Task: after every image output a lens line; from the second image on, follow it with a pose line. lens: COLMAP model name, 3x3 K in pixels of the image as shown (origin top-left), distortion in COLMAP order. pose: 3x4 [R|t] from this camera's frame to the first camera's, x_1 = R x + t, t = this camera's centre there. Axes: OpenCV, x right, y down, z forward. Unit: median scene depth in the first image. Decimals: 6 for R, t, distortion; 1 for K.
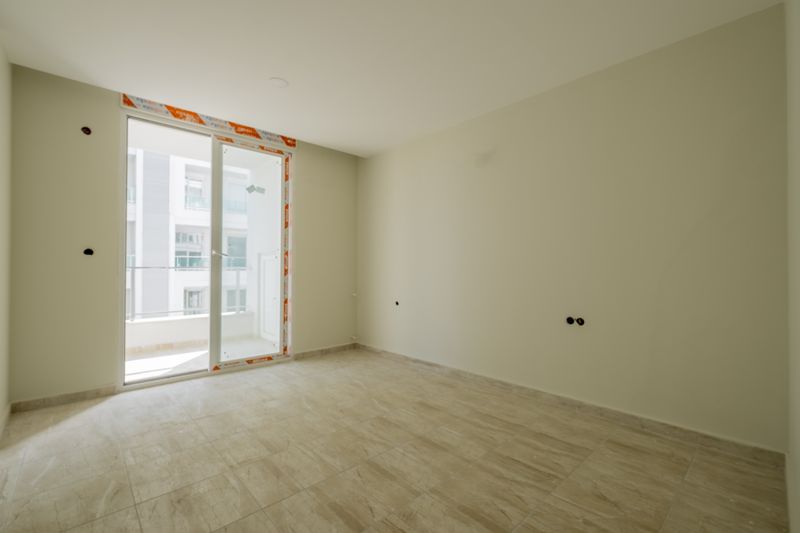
lens RADIAL K [[352.7, 0, 402.3], [0, 352.7, 261.8], [0, 0, 1]] dist [0.001498, -0.001401]
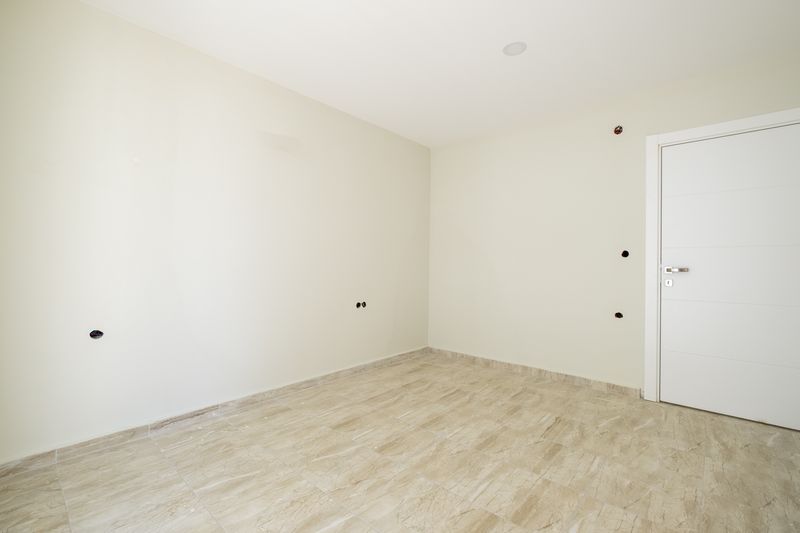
lens RADIAL K [[352.7, 0, 400.0], [0, 352.7, 270.7], [0, 0, 1]] dist [0.001498, -0.001401]
pose [[-0.087673, -0.019075, 0.995967, -0.782653], [-0.027530, 0.999481, 0.016719, 0.015239], [-0.995769, -0.025953, -0.088153, 0.937701]]
